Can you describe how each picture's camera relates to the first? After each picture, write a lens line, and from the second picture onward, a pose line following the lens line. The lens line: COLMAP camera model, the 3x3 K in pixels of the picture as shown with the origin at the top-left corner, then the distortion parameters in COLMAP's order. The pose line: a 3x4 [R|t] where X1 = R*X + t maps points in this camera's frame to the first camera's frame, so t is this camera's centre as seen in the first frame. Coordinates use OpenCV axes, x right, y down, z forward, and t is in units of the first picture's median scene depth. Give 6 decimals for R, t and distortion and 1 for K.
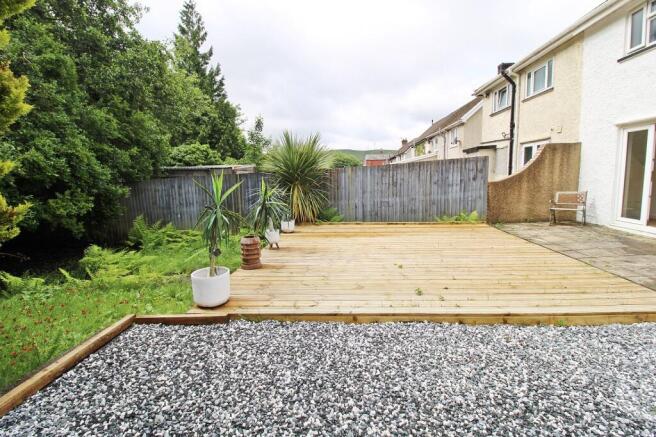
lens RADIAL K [[305.6, 0, 329.7], [0, 305.6, 213.9], [0, 0, 1]] dist [-0.014300, -0.000372]
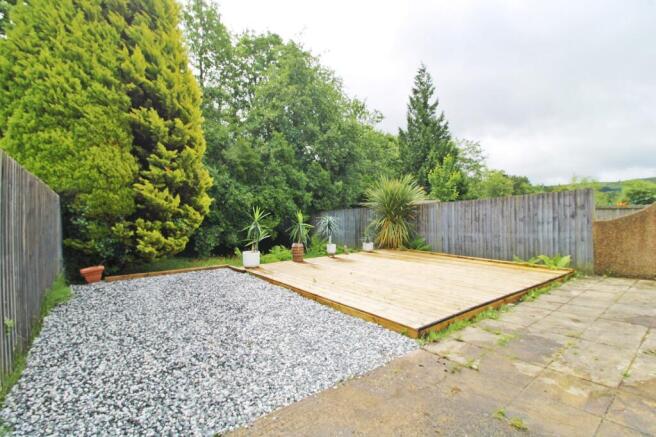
lens RADIAL K [[305.6, 0, 327.4], [0, 305.6, 216.5], [0, 0, 1]] dist [-0.014300, -0.000372]
pose [[0.653752, 0.028072, -0.756188, 0.635465], [-0.106075, 0.992844, -0.054848, -0.000198], [0.749237, 0.116070, 0.652052, -0.023279]]
